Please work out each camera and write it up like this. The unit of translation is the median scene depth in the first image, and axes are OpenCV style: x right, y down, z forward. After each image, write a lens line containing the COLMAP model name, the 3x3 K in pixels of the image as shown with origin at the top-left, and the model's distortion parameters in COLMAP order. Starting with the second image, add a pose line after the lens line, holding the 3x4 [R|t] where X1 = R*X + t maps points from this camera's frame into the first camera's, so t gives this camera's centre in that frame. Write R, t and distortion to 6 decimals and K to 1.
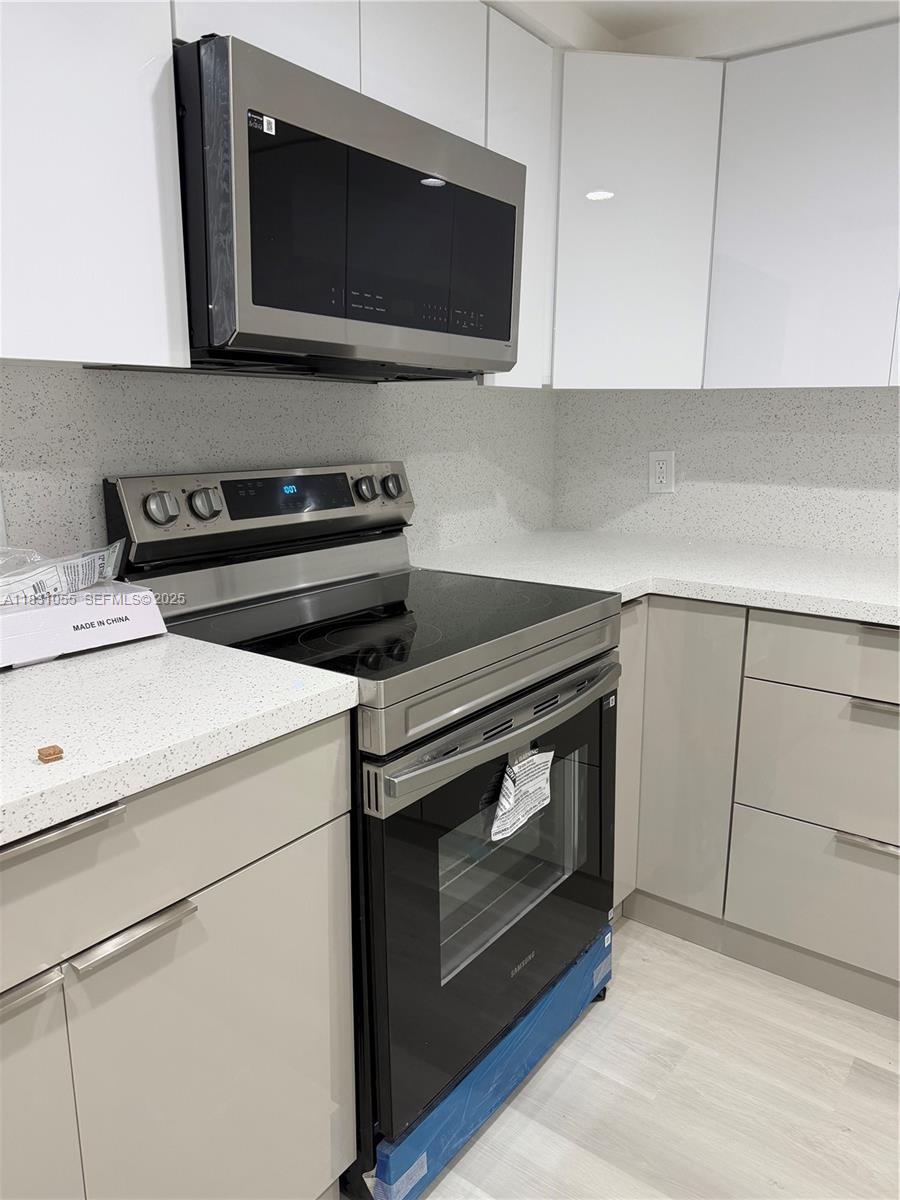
lens RADIAL K [[852.1, 0, 450.0], [0, 852.1, 600.0], [0, 0, 1]] dist [0.158009, -0.218050]
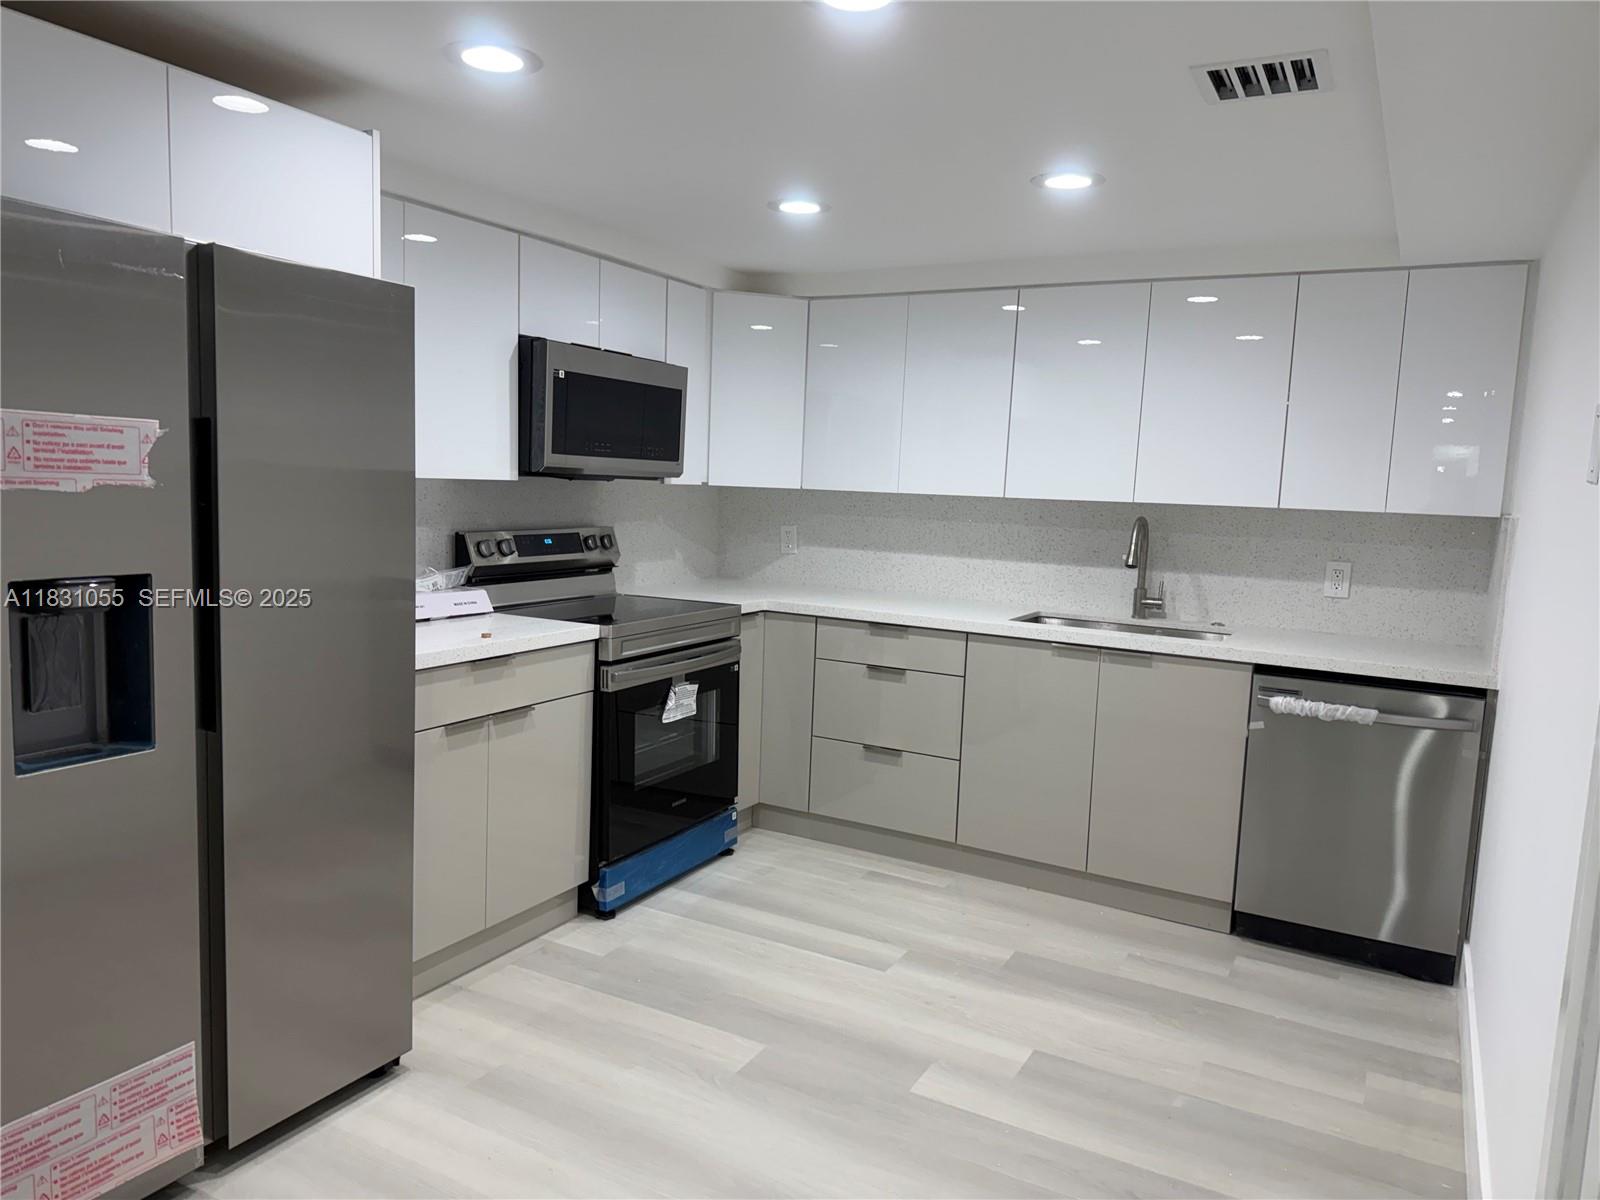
lens RADIAL K [[1136.1, 0, 800.0], [0, 1136.1, 600.0], [0, 0, 1]] dist [0.158009, -0.218050]
pose [[0.989785, 0.016712, 0.141586, -0.011072], [-0.002506, 0.994992, -0.099920, 0.218451], [-0.142547, 0.098545, 0.984870, -1.330040]]
